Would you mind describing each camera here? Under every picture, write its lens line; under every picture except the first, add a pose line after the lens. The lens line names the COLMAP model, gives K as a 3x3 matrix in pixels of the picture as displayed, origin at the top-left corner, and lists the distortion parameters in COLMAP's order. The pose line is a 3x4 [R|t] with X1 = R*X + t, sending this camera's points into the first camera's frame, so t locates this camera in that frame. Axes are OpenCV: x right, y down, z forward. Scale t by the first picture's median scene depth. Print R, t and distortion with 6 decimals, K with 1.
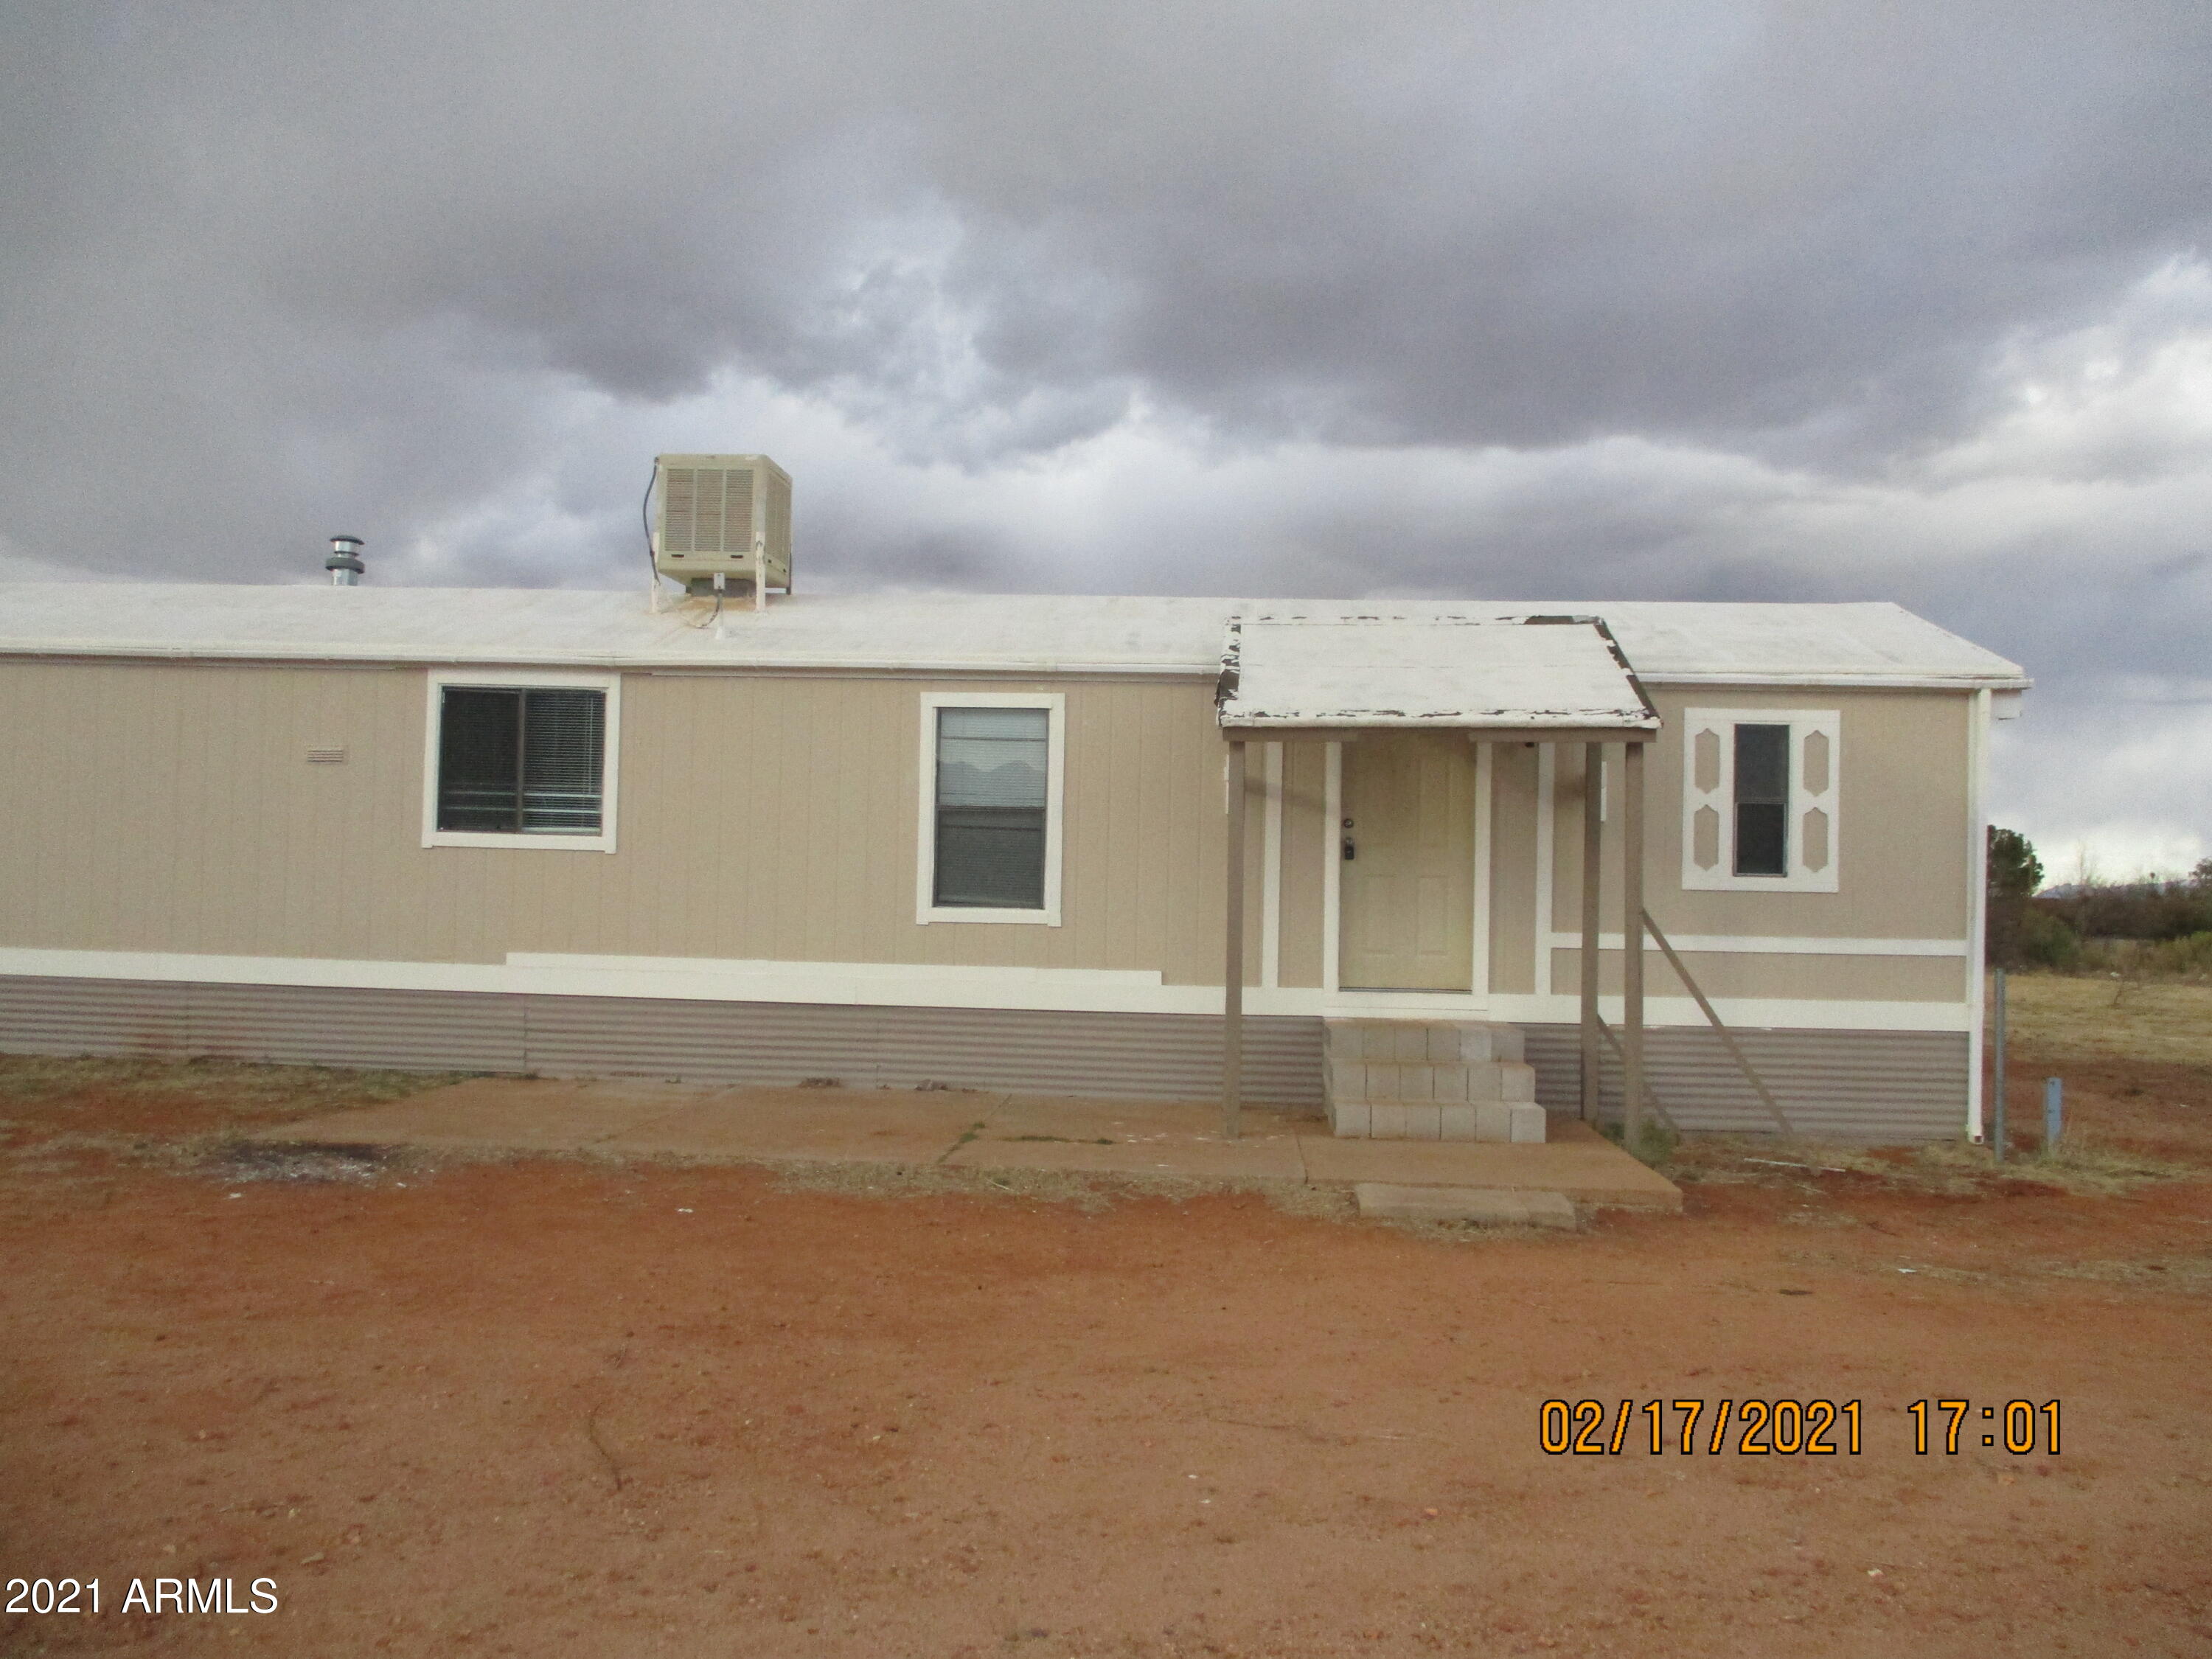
lens RADIAL K [[1862.6, 0, 1106.0], [0, 1862.6, 829.5], [0, 0, 1]] dist [-0.004388, 0.001399]
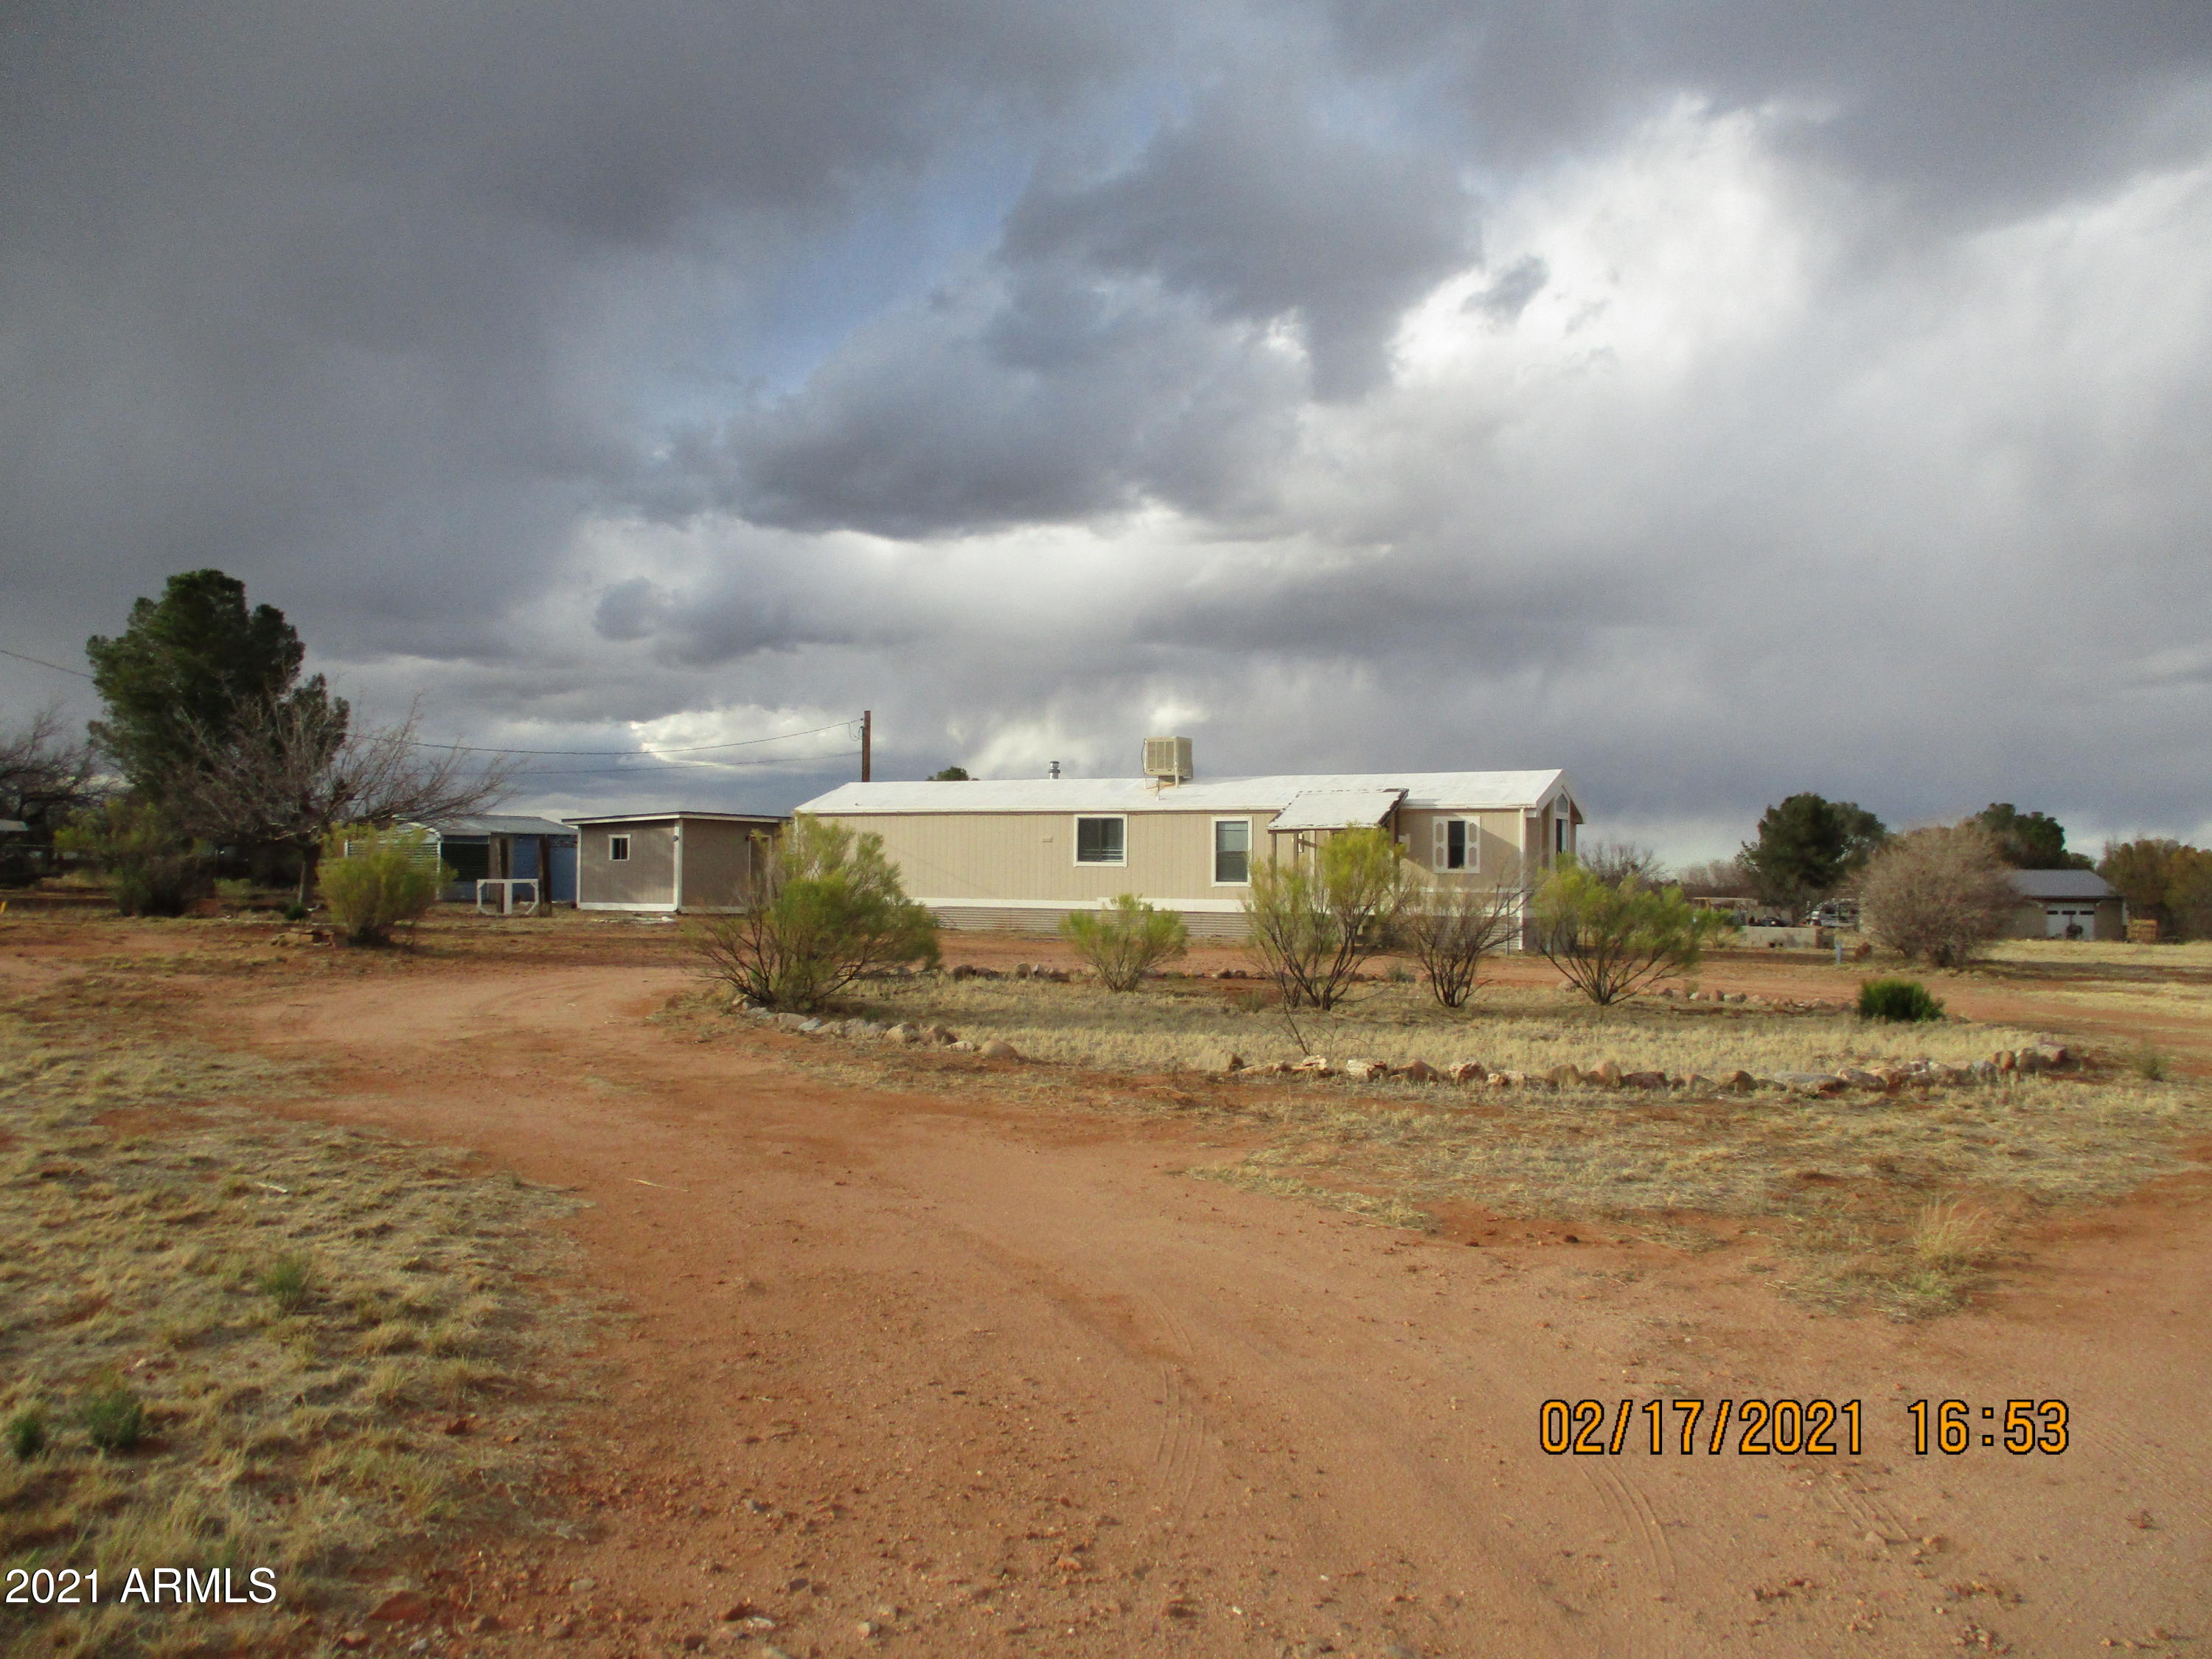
lens RADIAL K [[1862.6, 0, 1106.0], [0, 1862.6, 829.5], [0, 0, 1]] dist [-0.004388, 0.001399]
pose [[0.928270, -0.023232, -0.371180, 0.955313], [0.016905, 0.999651, -0.020290, 0.012532], [0.371522, 0.012559, 0.928339, -2.140655]]
